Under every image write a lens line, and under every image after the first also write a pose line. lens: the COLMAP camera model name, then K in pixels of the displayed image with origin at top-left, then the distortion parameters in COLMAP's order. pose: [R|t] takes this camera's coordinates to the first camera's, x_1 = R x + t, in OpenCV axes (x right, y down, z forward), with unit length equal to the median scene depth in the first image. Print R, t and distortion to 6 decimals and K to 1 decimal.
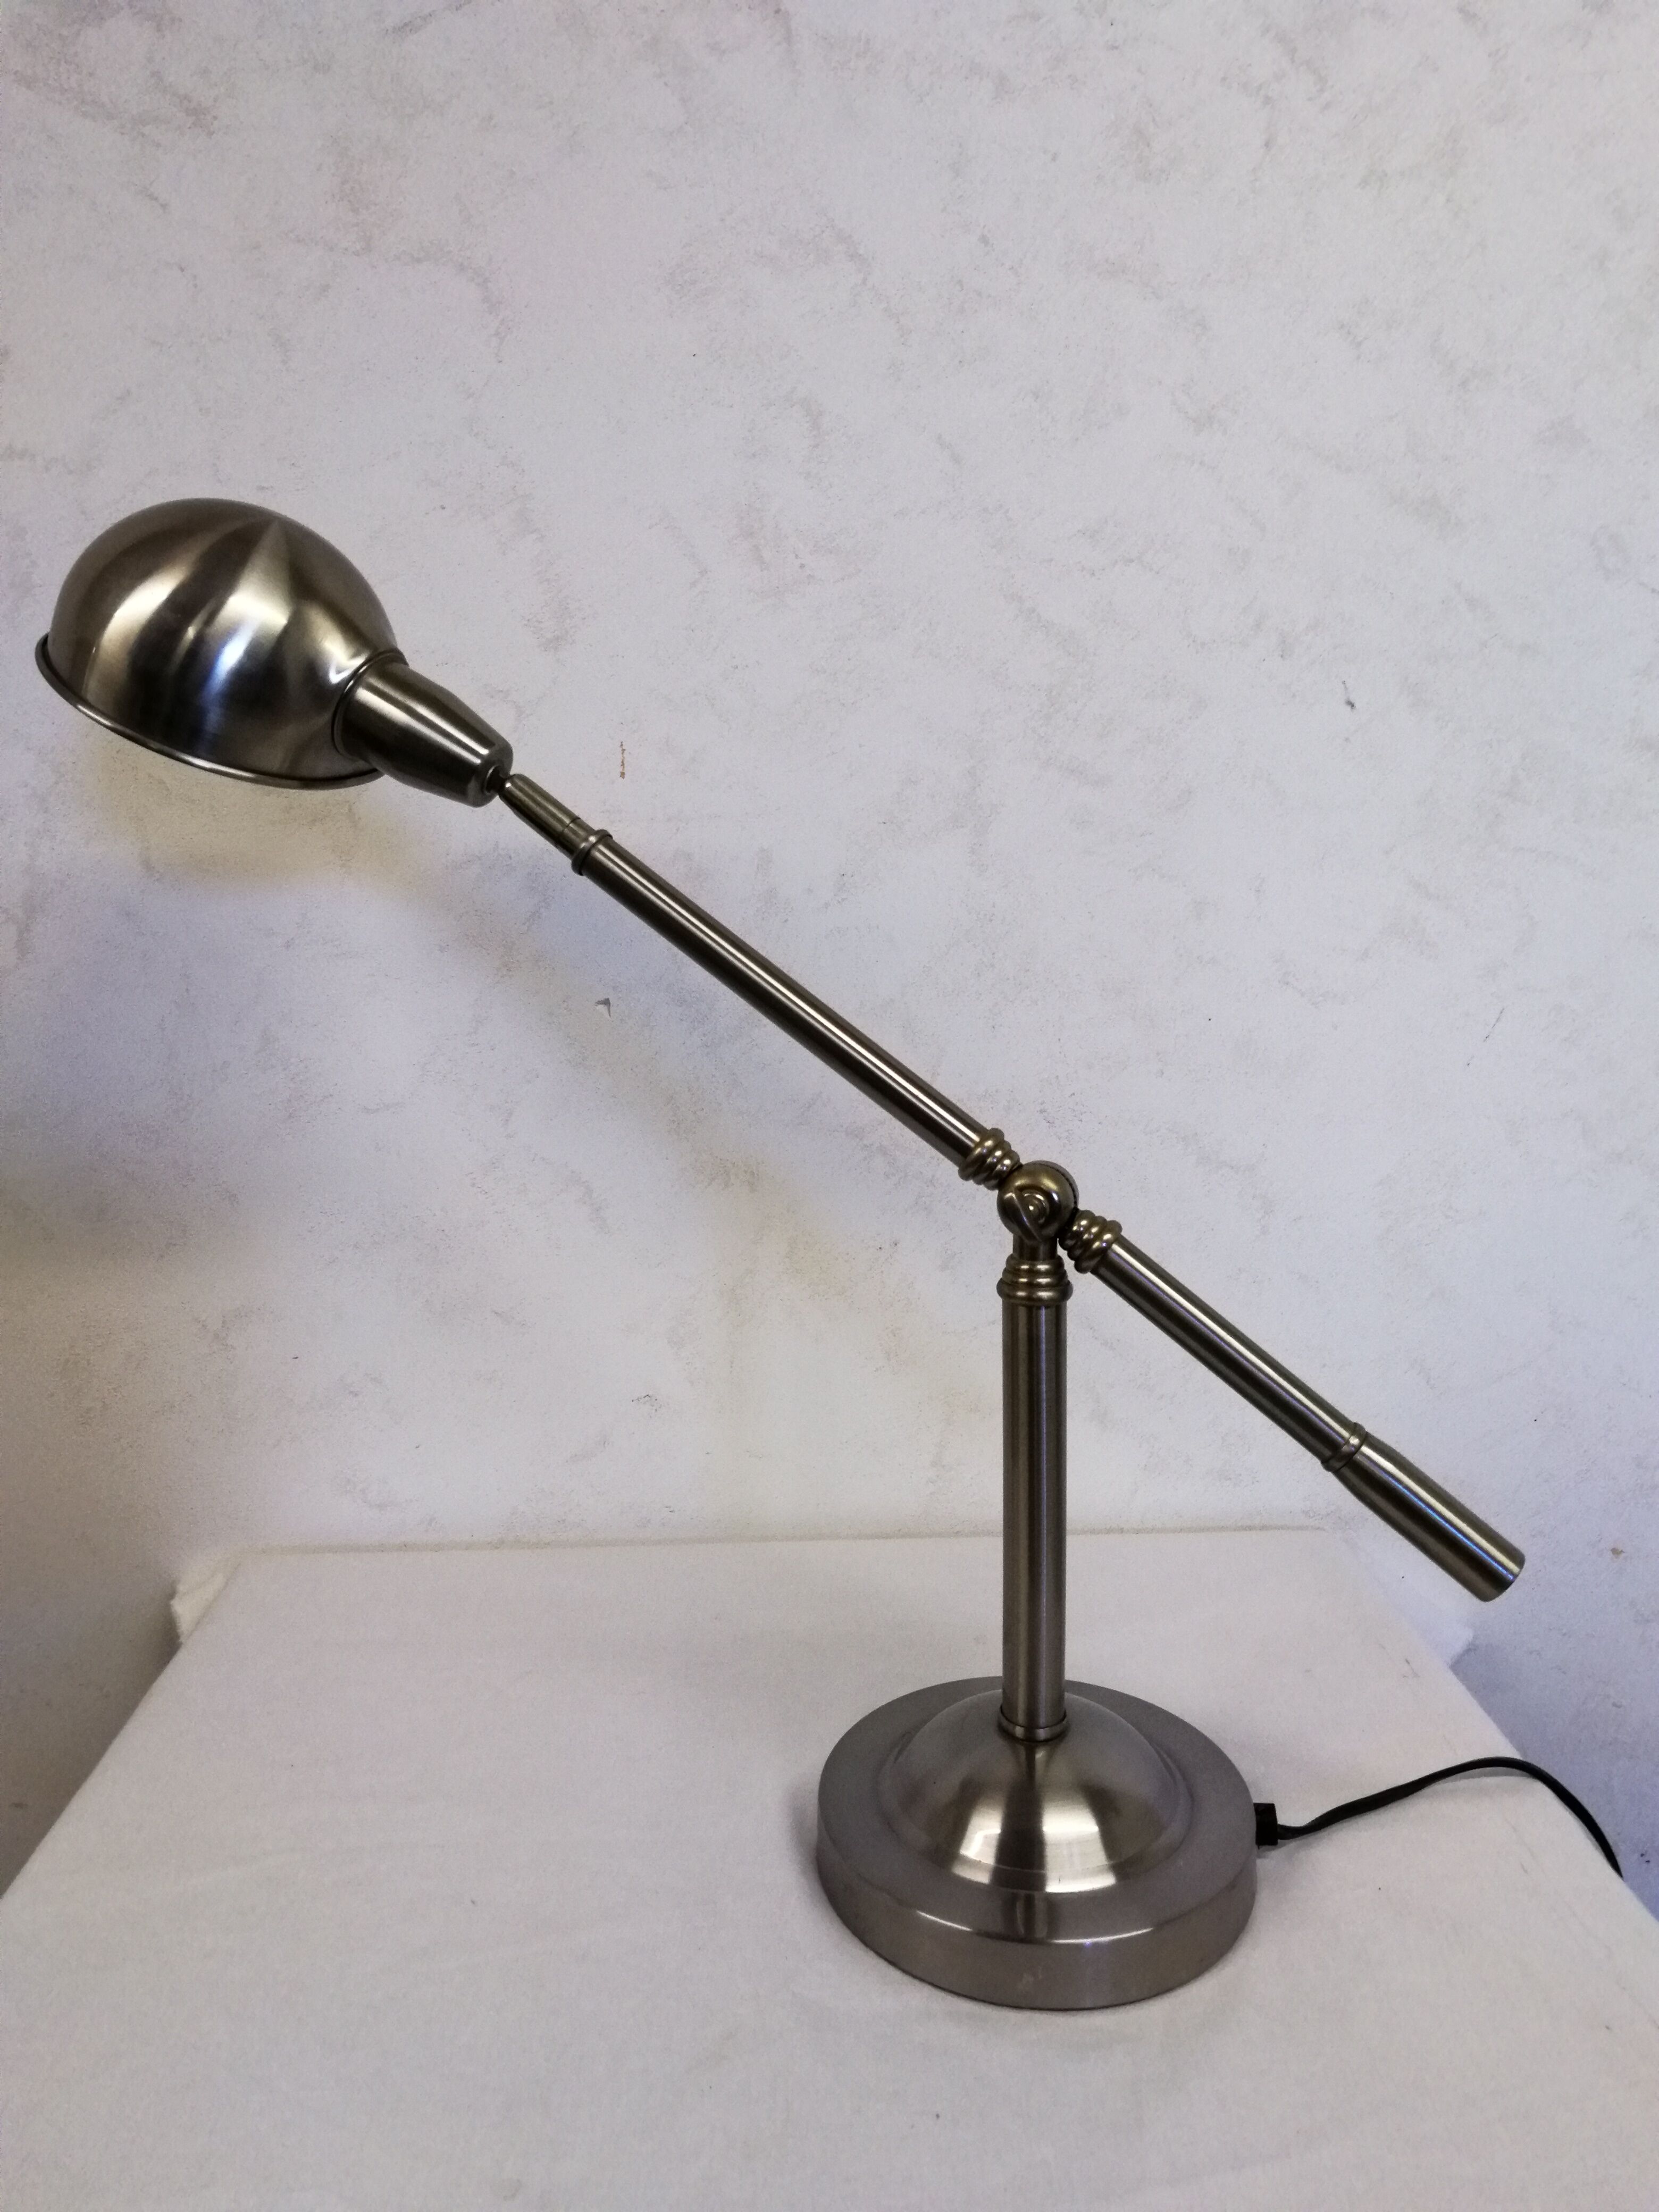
lens RADIAL K [[1603.6, 0, 781.6], [0, 1603.6, 1136.2], [0, 0, 1]] dist [0.005284, 0.010530]
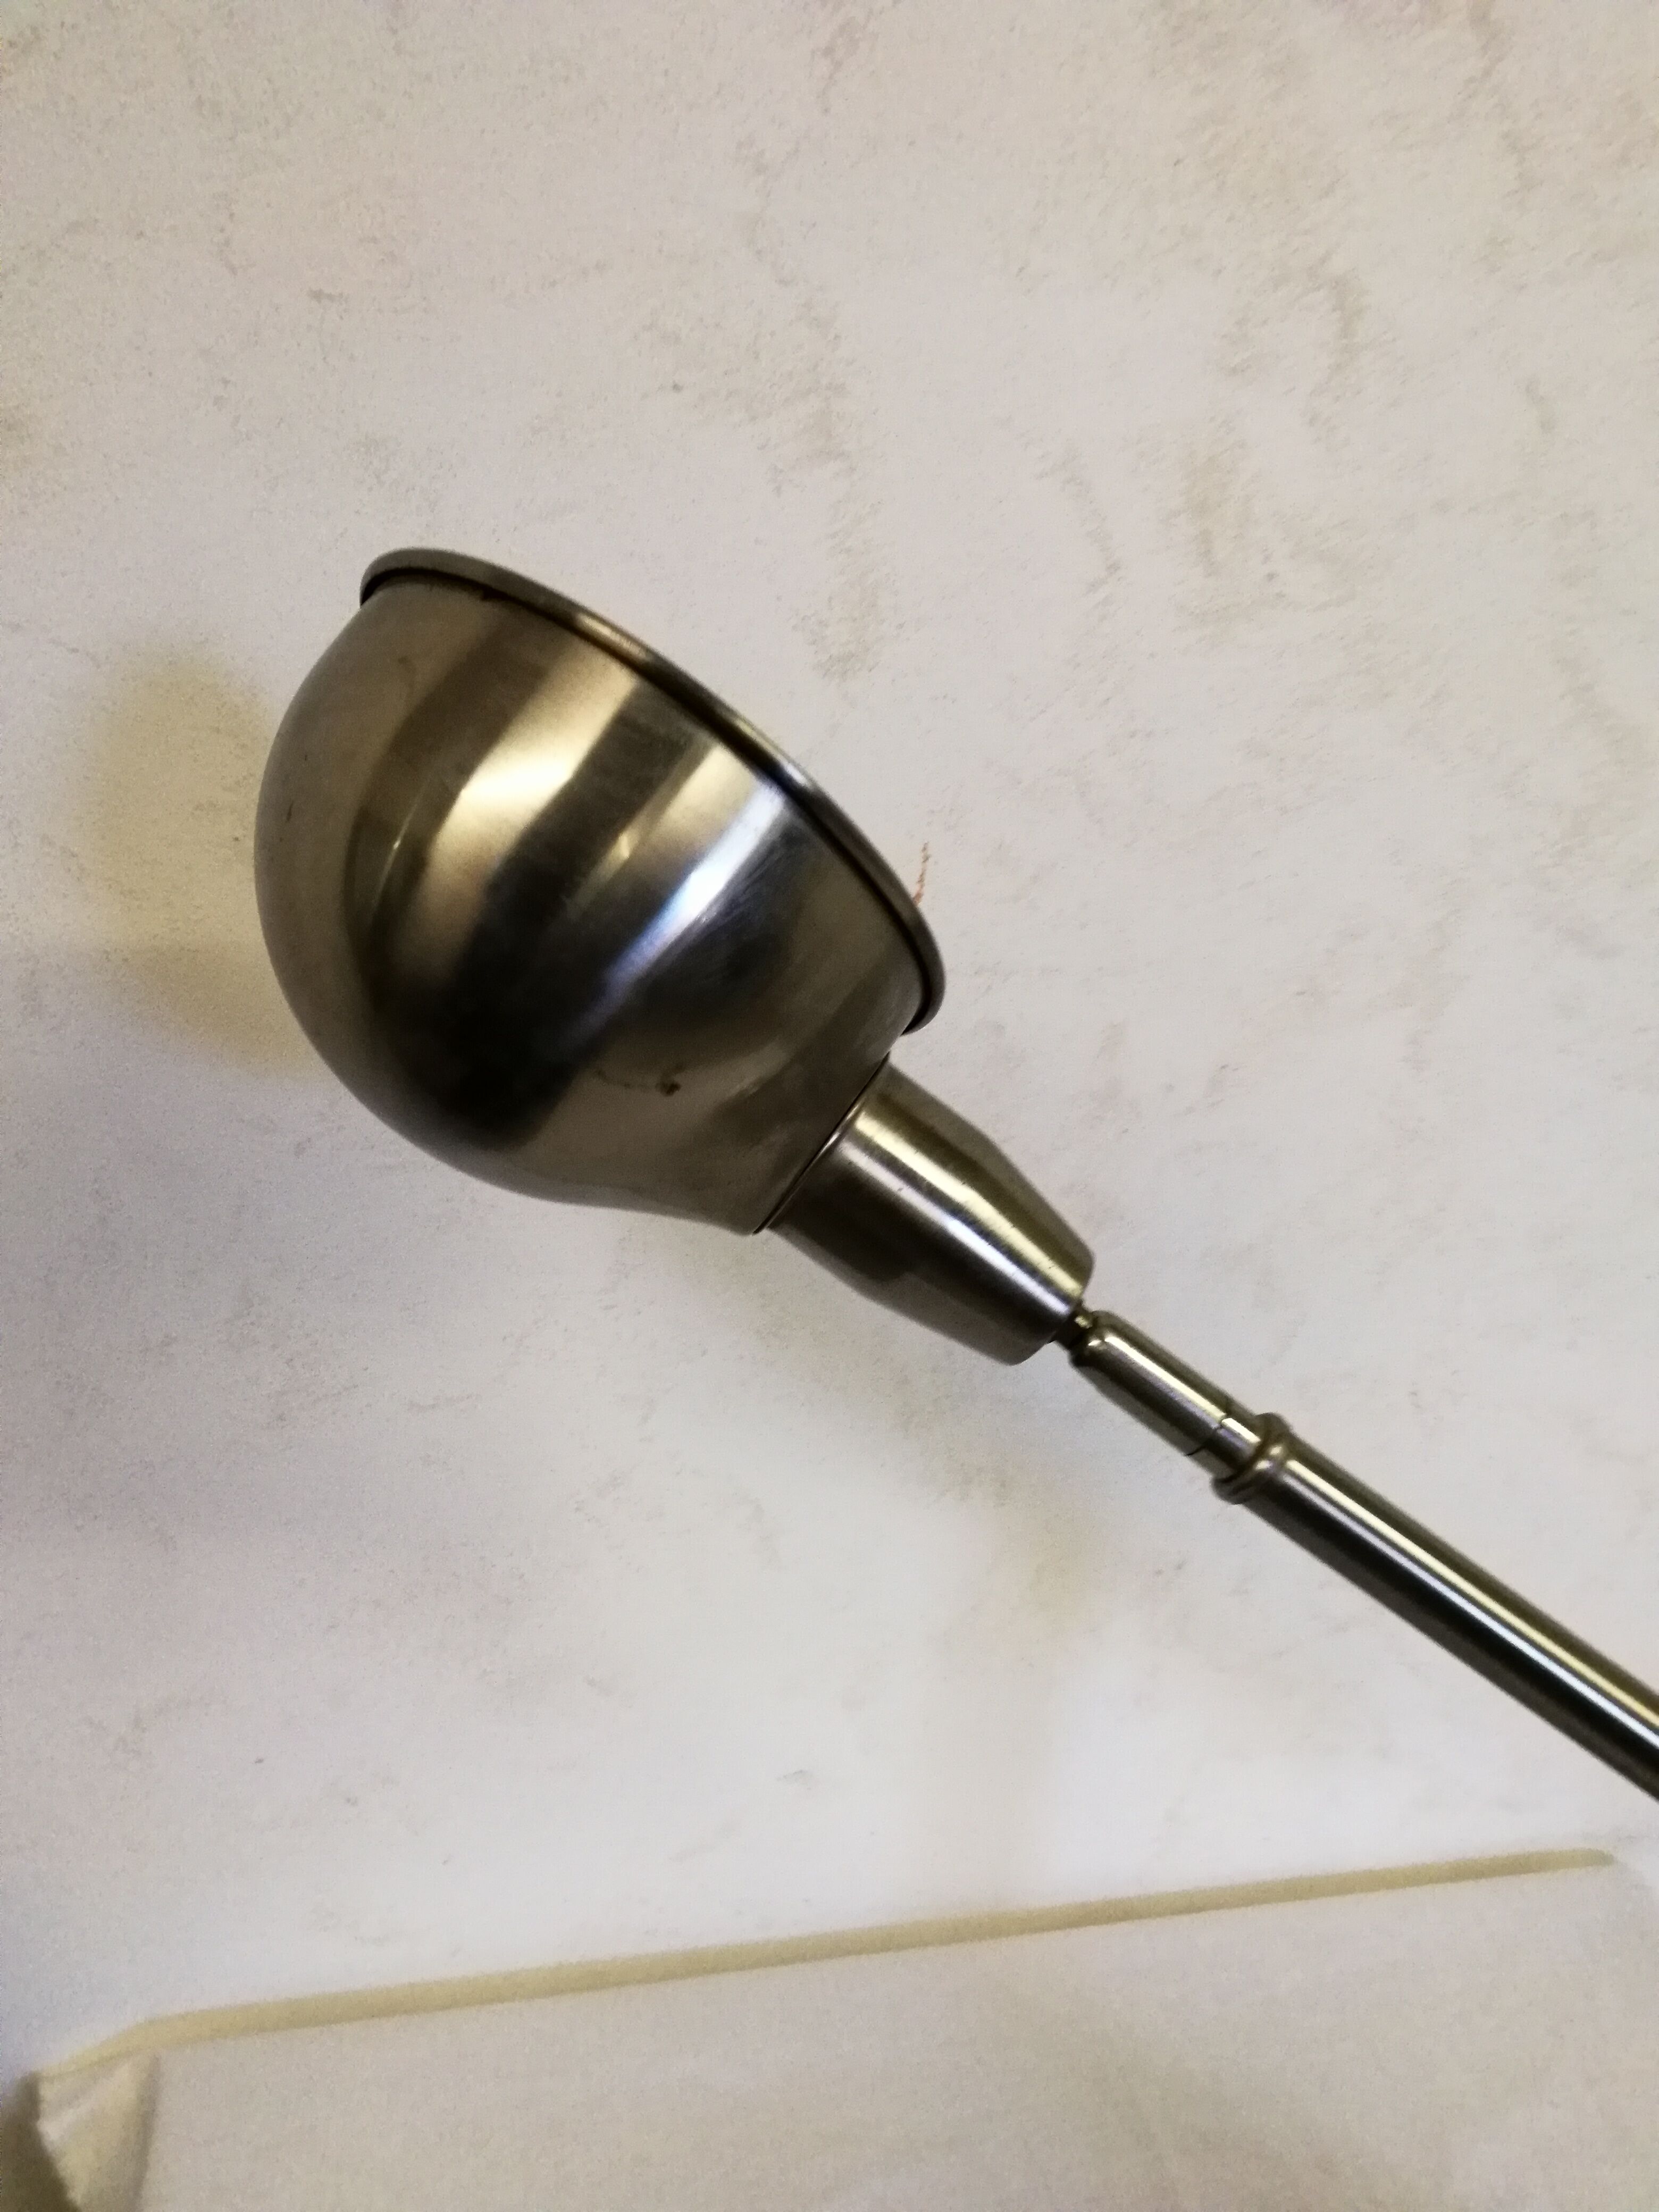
lens RADIAL K [[1577.7, 0, 774.3], [0, 1577.7, 1077.5], [0, 0, 1]] dist [0.004974, 0.006626]
pose [[0.971215, 0.038899, 0.235008, -0.289316], [-0.078057, 0.984074, 0.159702, -0.254225], [-0.225053, -0.173449, 0.958784, 0.461367]]
